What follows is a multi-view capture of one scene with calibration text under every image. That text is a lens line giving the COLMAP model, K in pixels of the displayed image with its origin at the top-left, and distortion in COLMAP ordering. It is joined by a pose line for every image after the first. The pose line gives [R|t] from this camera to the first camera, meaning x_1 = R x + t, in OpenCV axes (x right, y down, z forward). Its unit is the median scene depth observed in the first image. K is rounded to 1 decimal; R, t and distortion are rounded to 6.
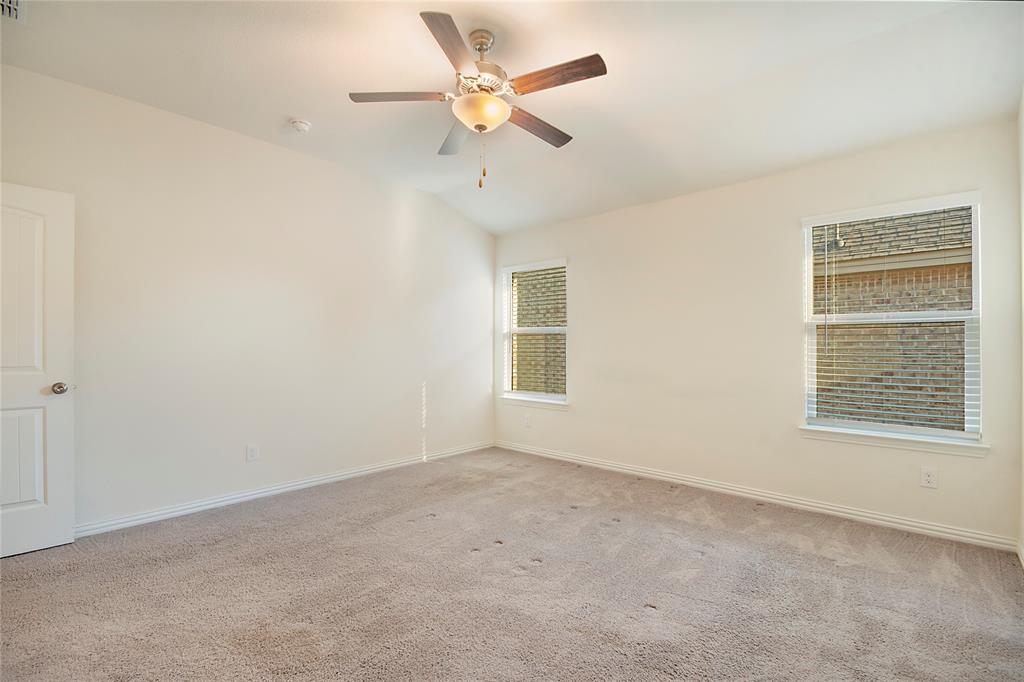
lens RADIAL K [[452.5, 0, 507.5], [0, 452.5, 341.9], [0, 0, 1]] dist [0.003442, -0.002621]
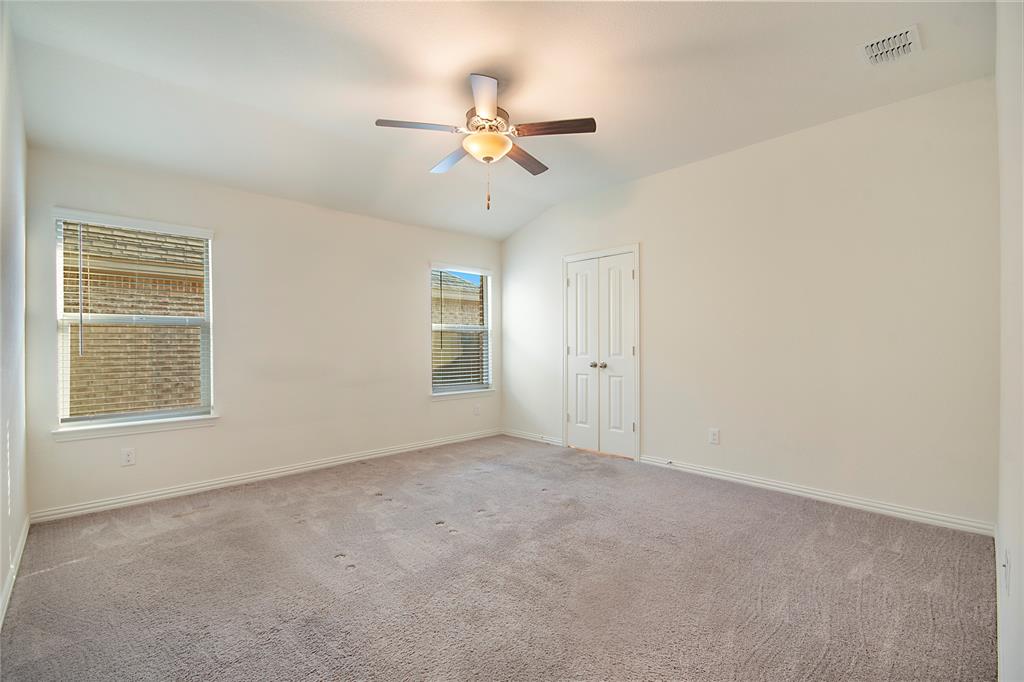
lens RADIAL K [[452.5, 0, 509.3], [0, 452.5, 338.1], [0, 0, 1]] dist [0.003442, -0.002621]
pose [[0.074083, 0.014521, 0.997146, -0.676894], [-0.003961, 0.999890, -0.014266, 0.010998], [-0.997244, -0.002892, 0.074133, 0.470451]]
